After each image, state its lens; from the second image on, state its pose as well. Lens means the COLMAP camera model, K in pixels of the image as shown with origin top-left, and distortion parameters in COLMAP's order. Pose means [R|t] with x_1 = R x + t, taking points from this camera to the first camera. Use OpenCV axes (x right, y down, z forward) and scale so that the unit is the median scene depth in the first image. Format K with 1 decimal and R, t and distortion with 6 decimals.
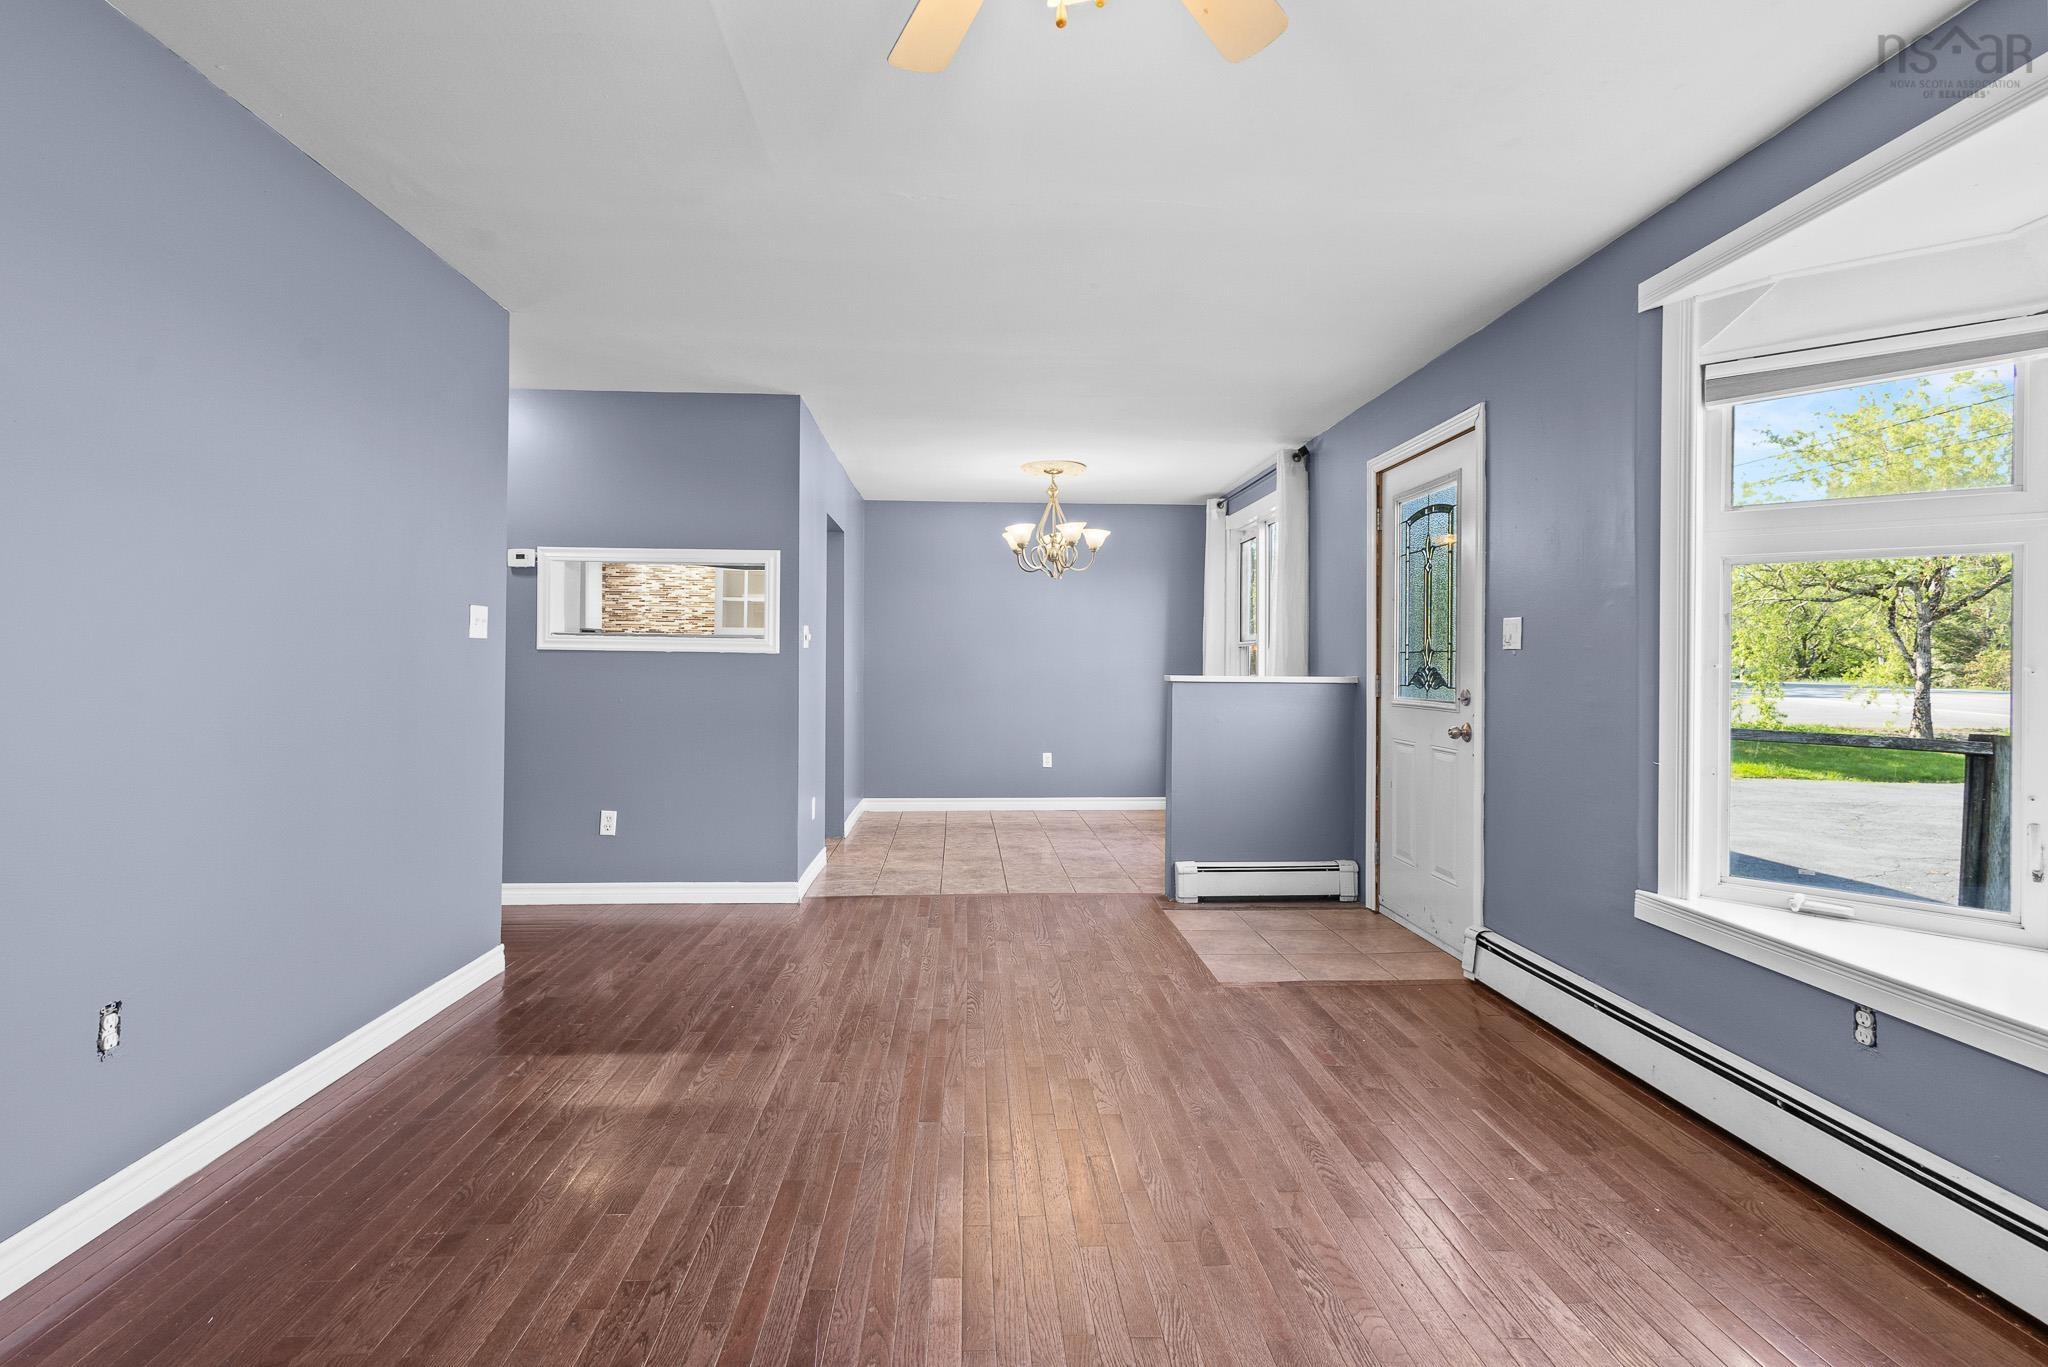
lens RADIAL K [[943.9, 0, 1030.7], [0, 943.9, 658.0], [0, 0, 1]] dist [0.003192, 0.000236]
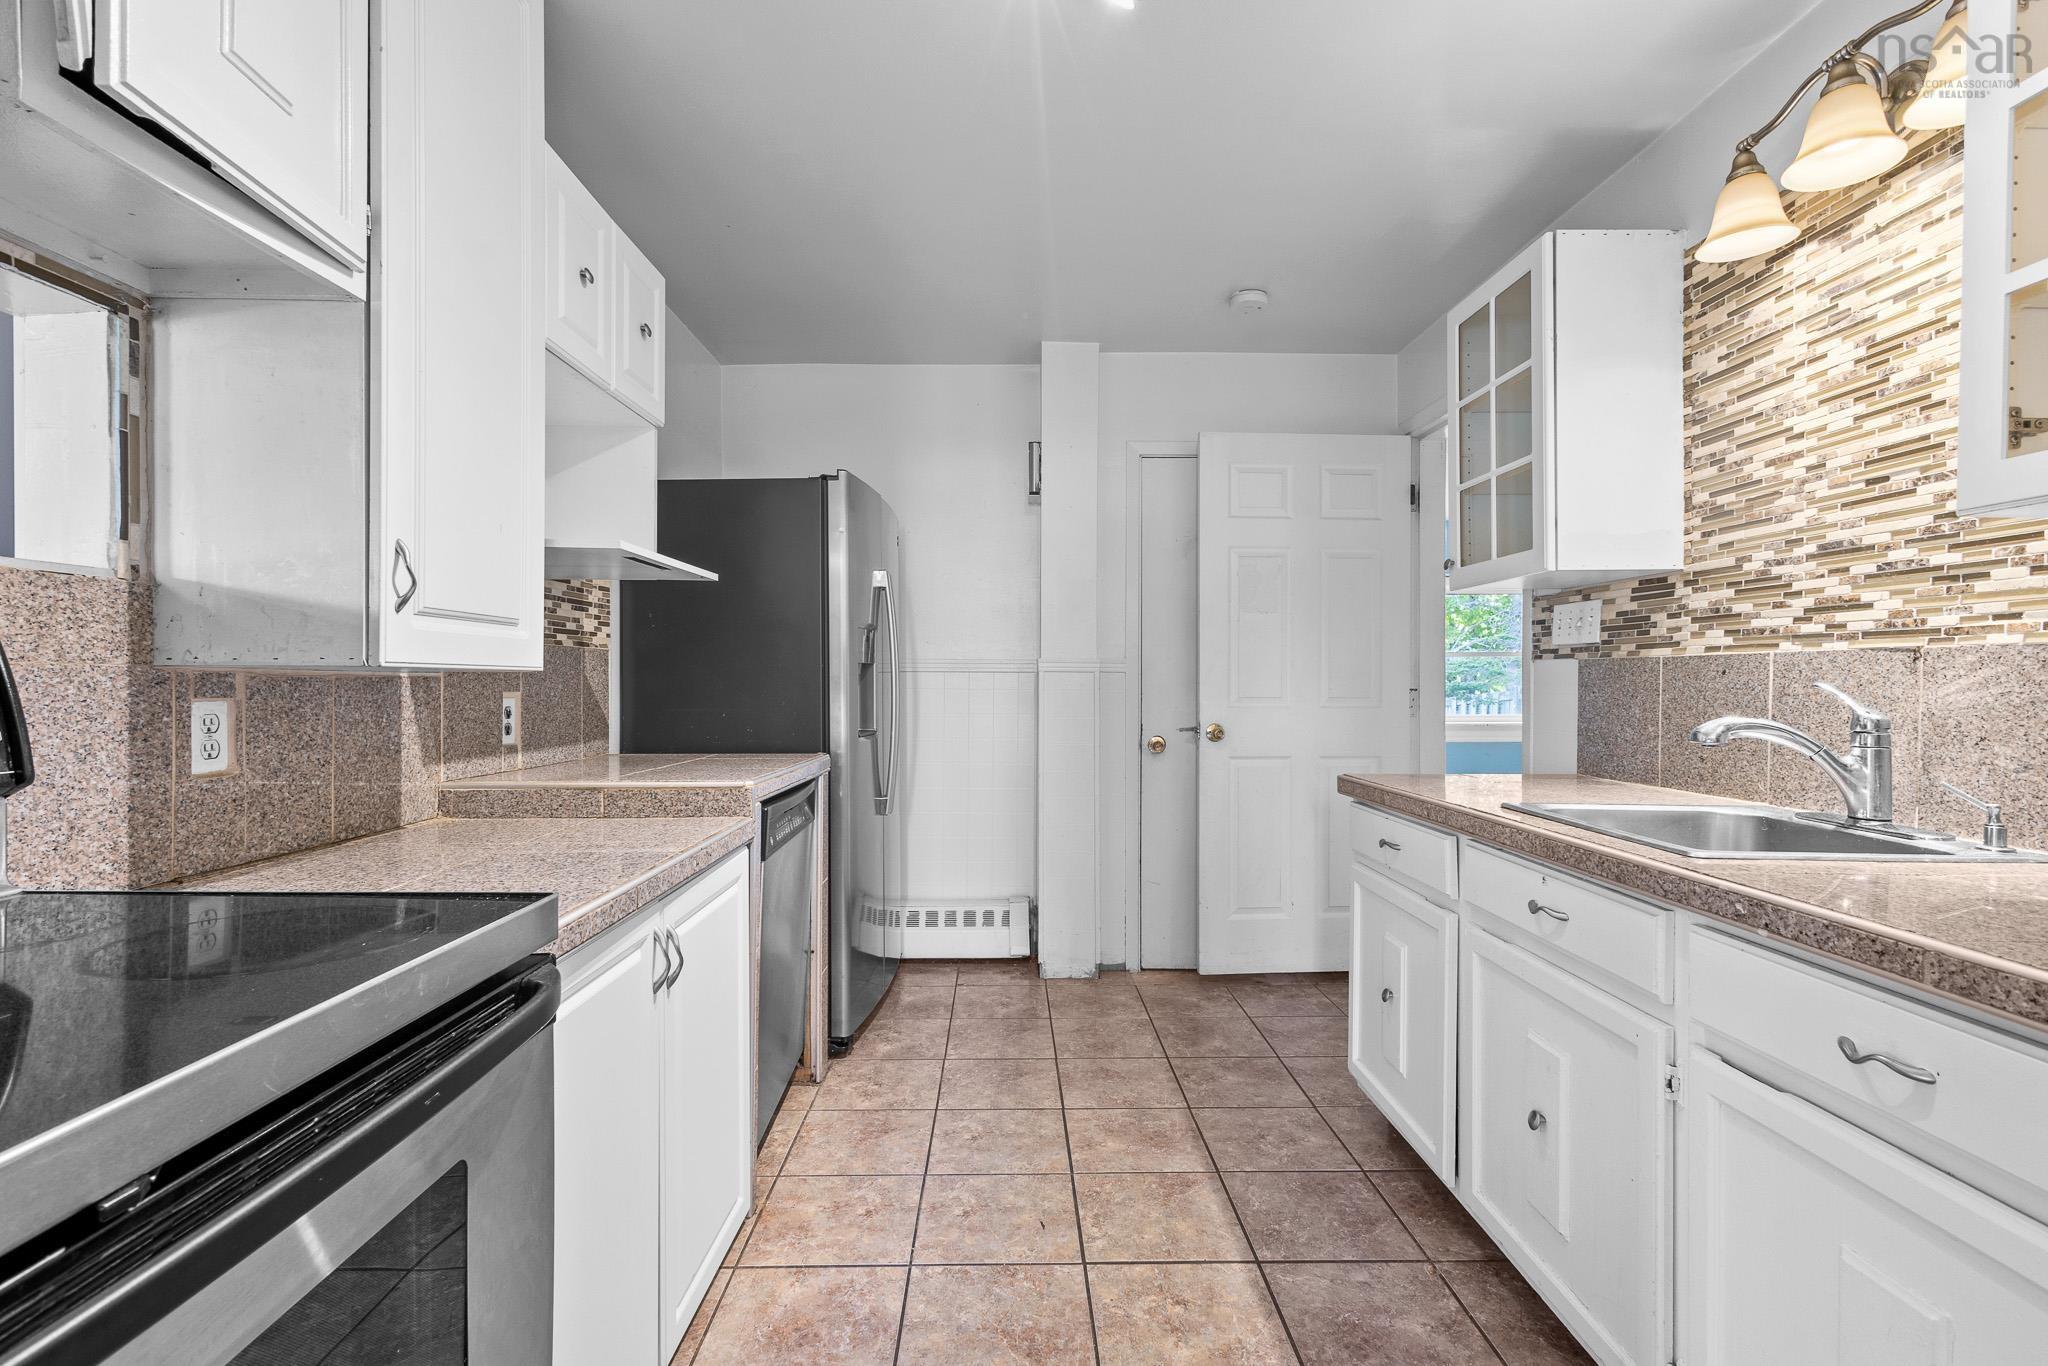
lens RADIAL K [[936.3, 0, 1021.3], [0, 936.3, 685.1], [0, 0, 1]] dist [0.006662, -0.001378]
pose [[-0.052931, -0.003323, -0.998593, -0.320821], [0.005112, 0.999980, -0.003598, 0.012599], [0.998585, -0.005295, -0.052913, 1.733005]]
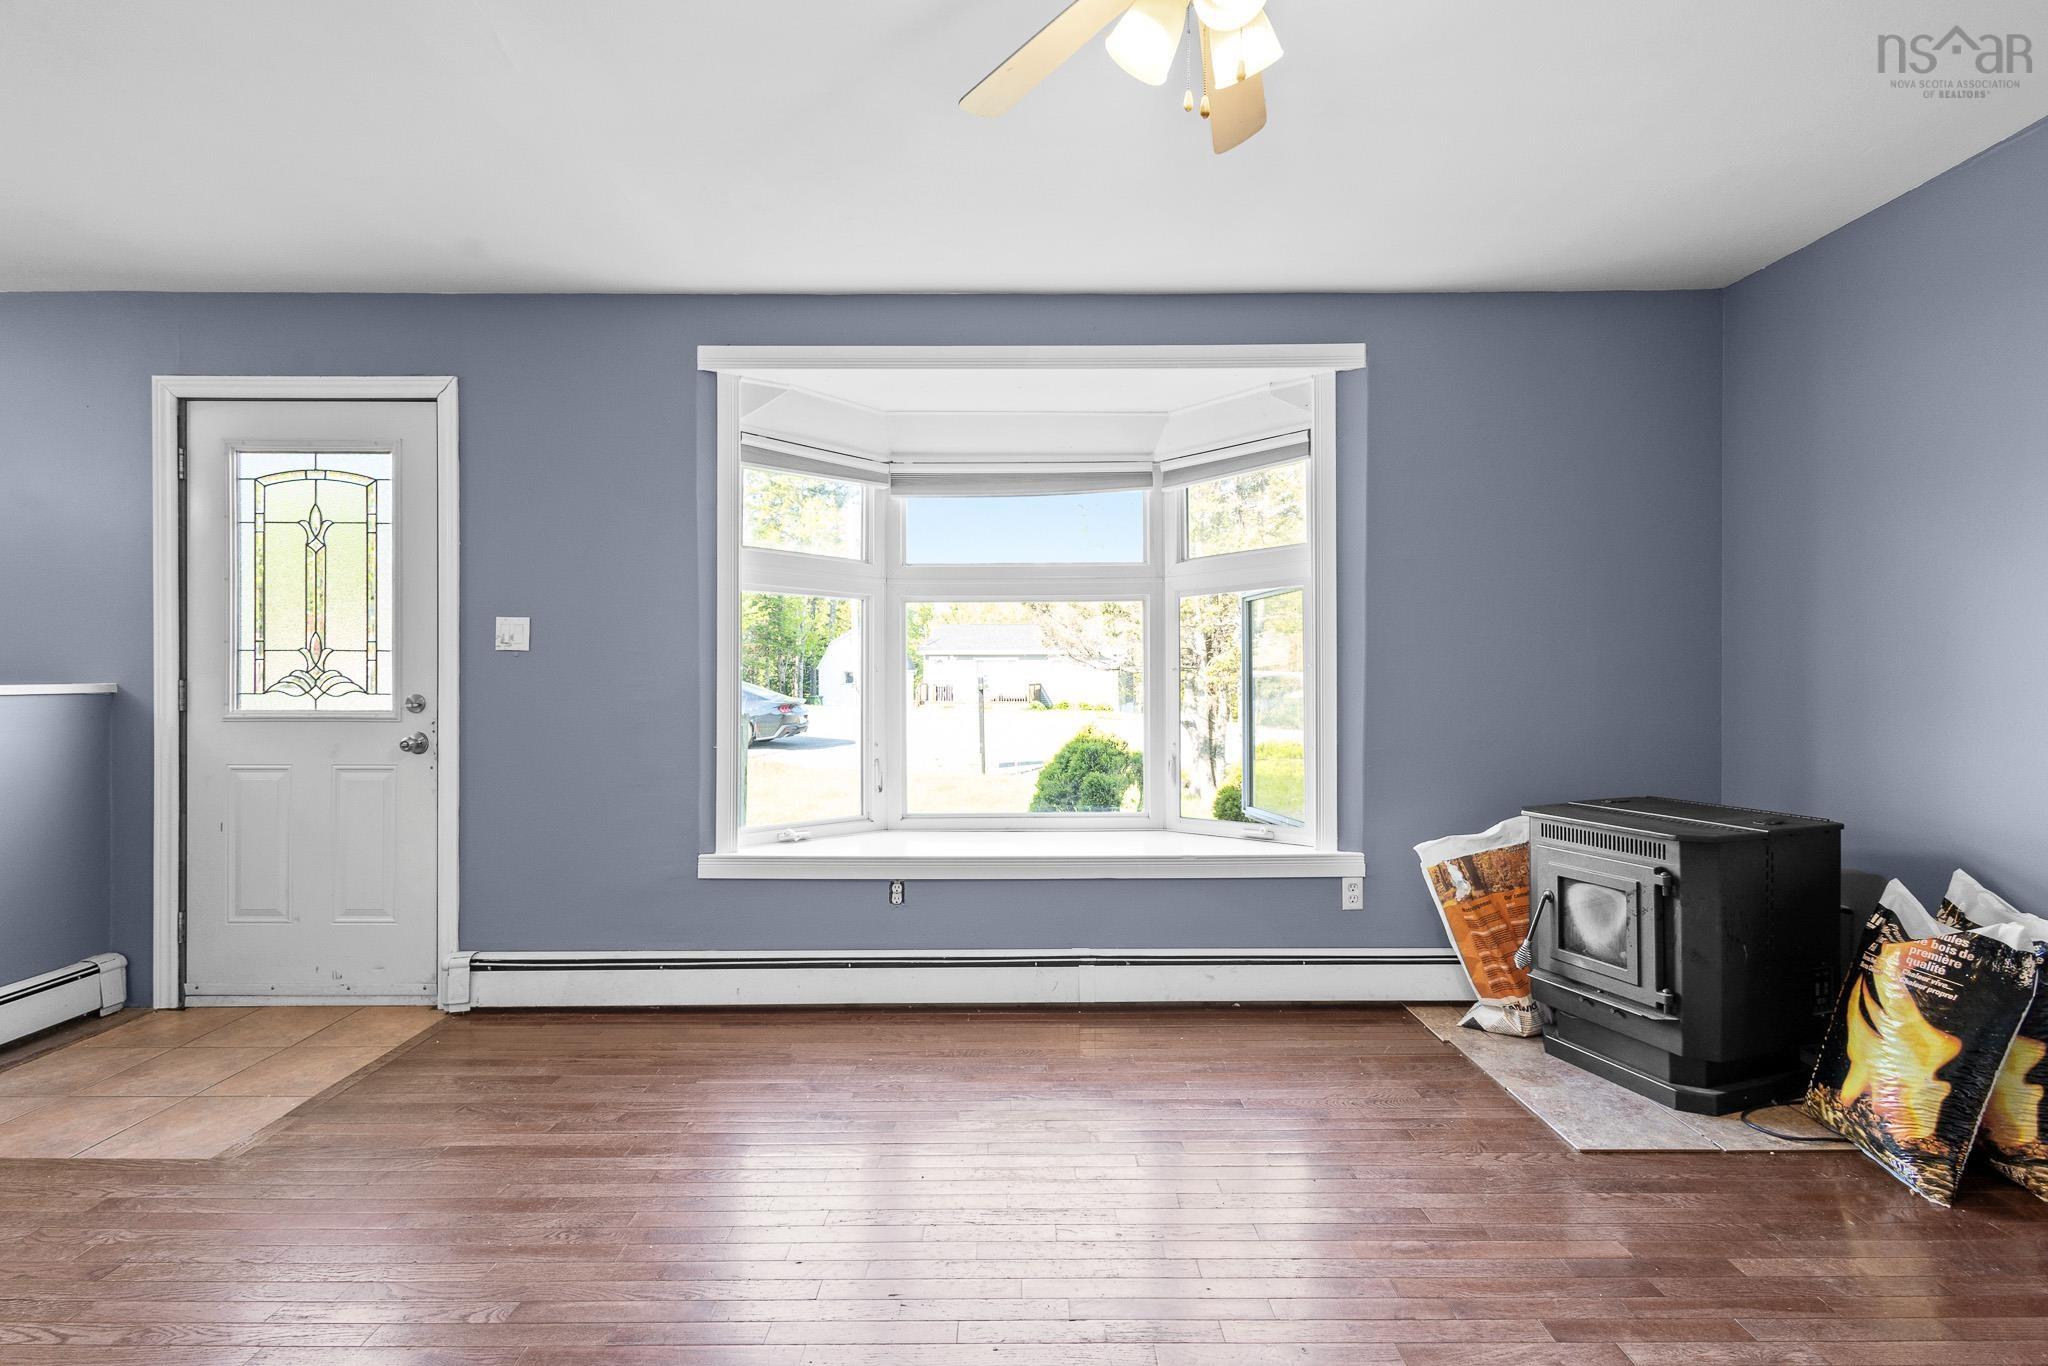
lens RADIAL K [[949.7, 0, 1023.6], [0, 949.7, 670.0], [0, 0, 1]] dist [0.011028, -0.003839]
pose [[0.064247, -0.007591, 0.997905, -0.425657], [-0.007464, 0.999939, 0.008087, -0.000934], [-0.997906, -0.007967, 0.064186, 0.413720]]
